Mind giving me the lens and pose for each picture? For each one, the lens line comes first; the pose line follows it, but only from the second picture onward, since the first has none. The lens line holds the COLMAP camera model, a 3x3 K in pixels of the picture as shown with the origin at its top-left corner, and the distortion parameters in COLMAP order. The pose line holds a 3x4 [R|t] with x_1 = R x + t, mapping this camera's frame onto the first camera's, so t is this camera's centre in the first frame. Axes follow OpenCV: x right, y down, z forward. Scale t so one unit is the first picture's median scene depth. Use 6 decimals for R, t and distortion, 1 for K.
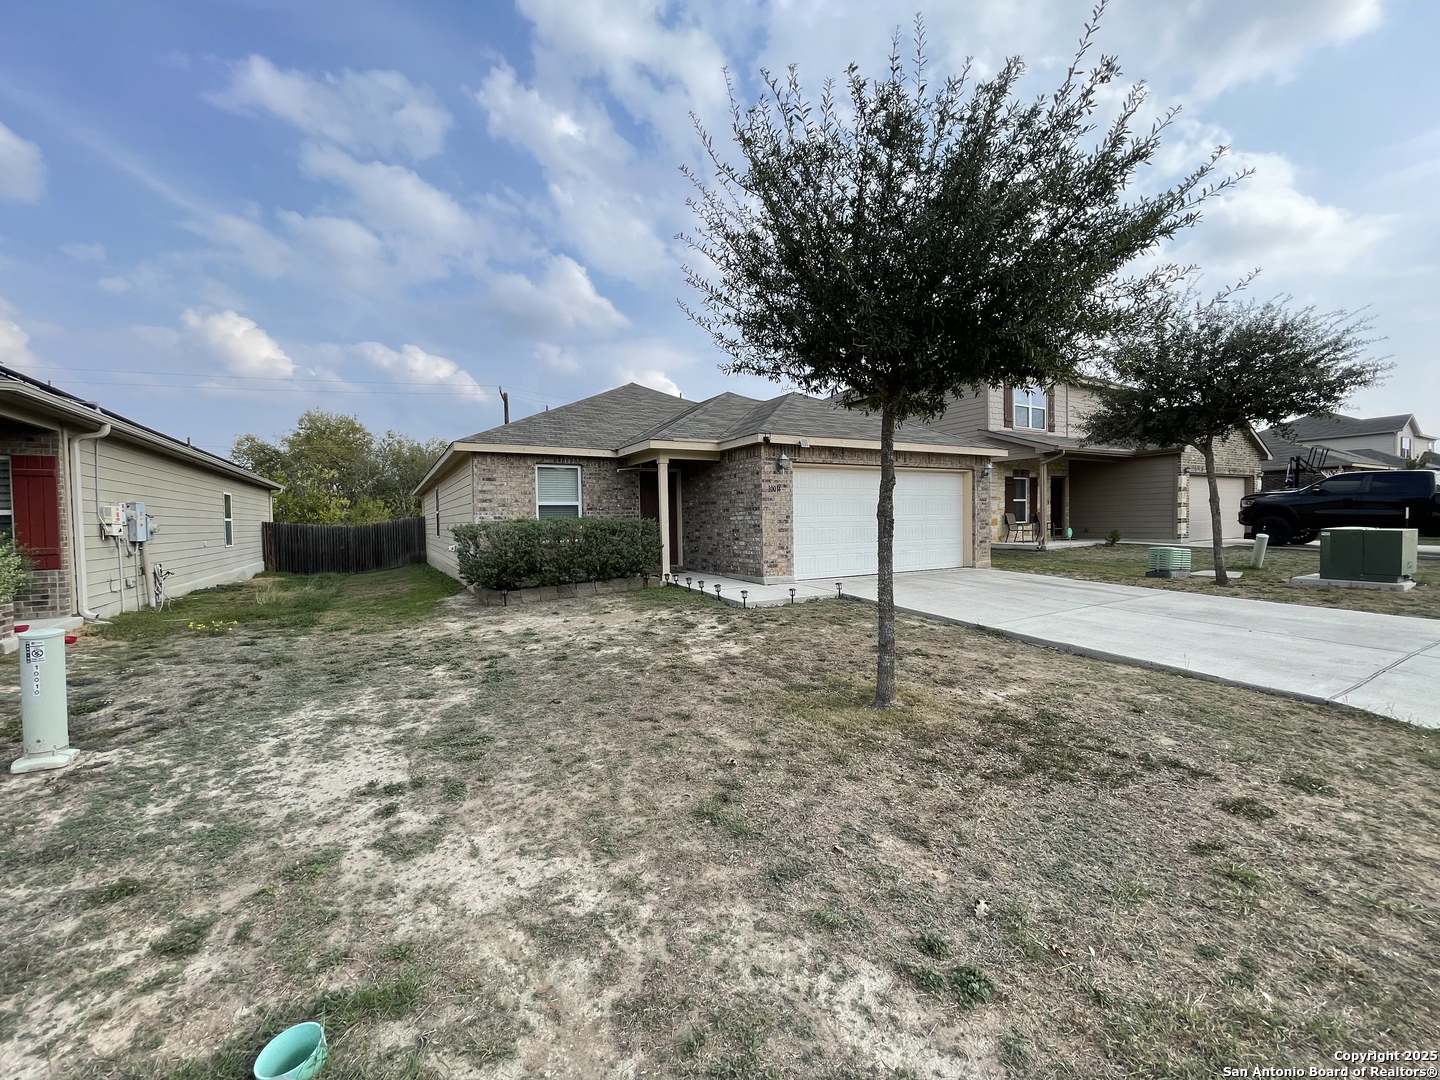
lens RADIAL K [[580.0, 0, 716.5], [0, 580.0, 533.8], [0, 0, 1]] dist [-0.000042, 0.000173]
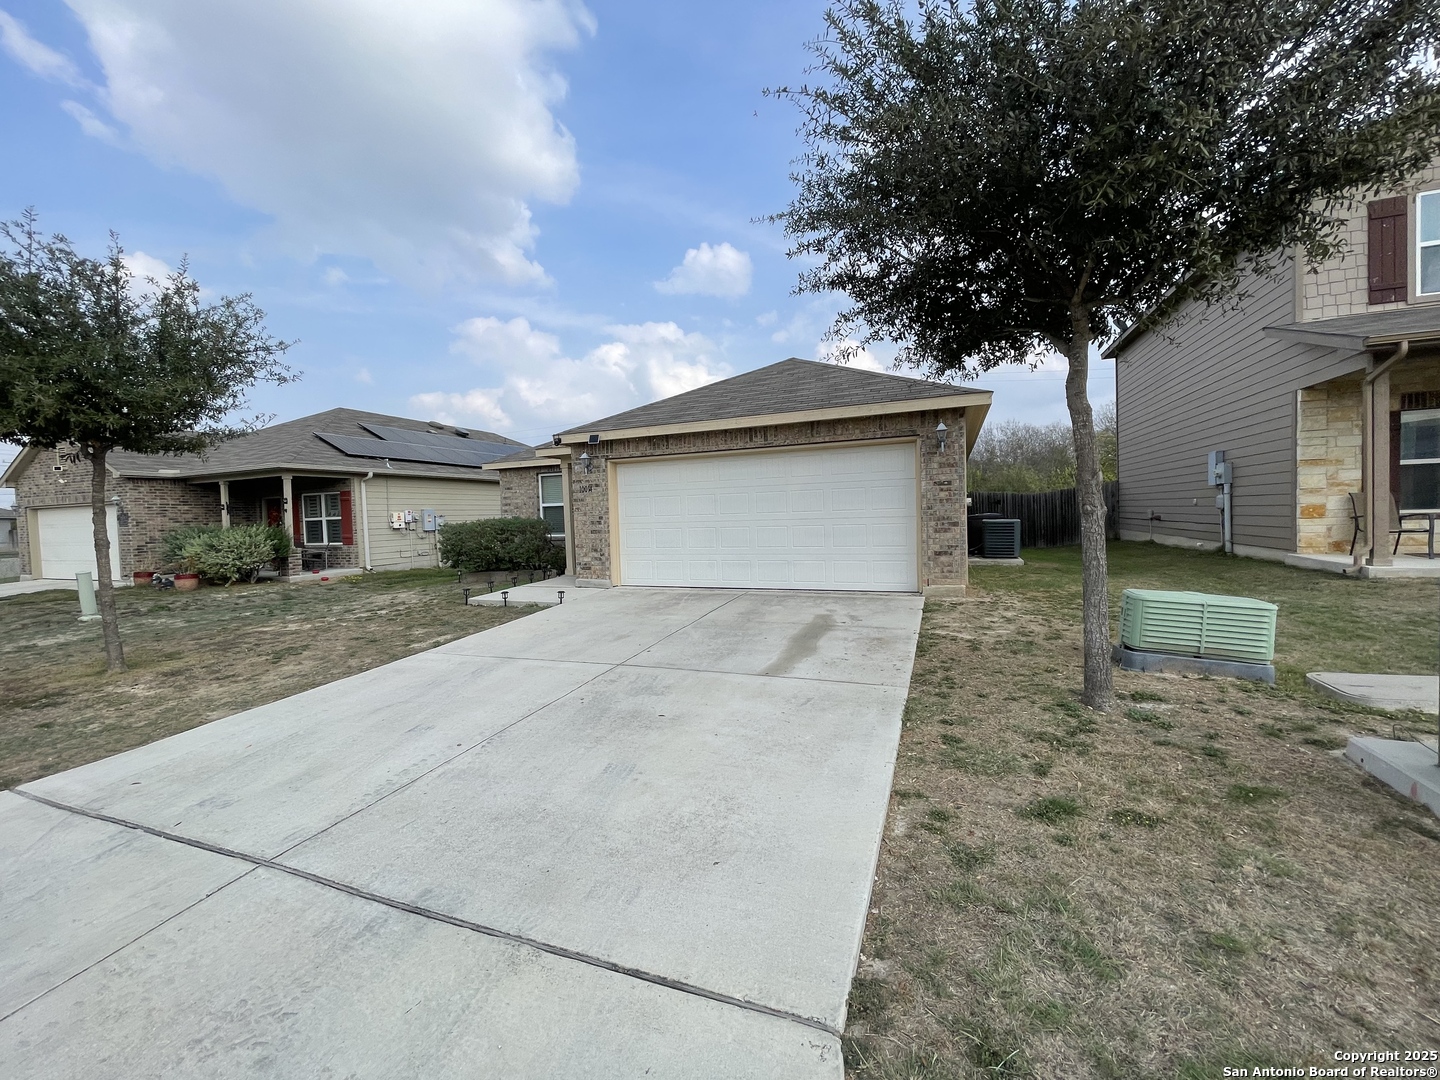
lens RADIAL K [[580.0, 0, 716.5], [0, 580.0, 533.8], [0, 0, 1]] dist [-0.000042, 0.000173]
pose [[0.615966, 0.024528, -0.787391, 0.995867], [0.002021, 0.999463, 0.032716, -0.033984], [0.787770, -0.021743, 0.615585, 0.568506]]
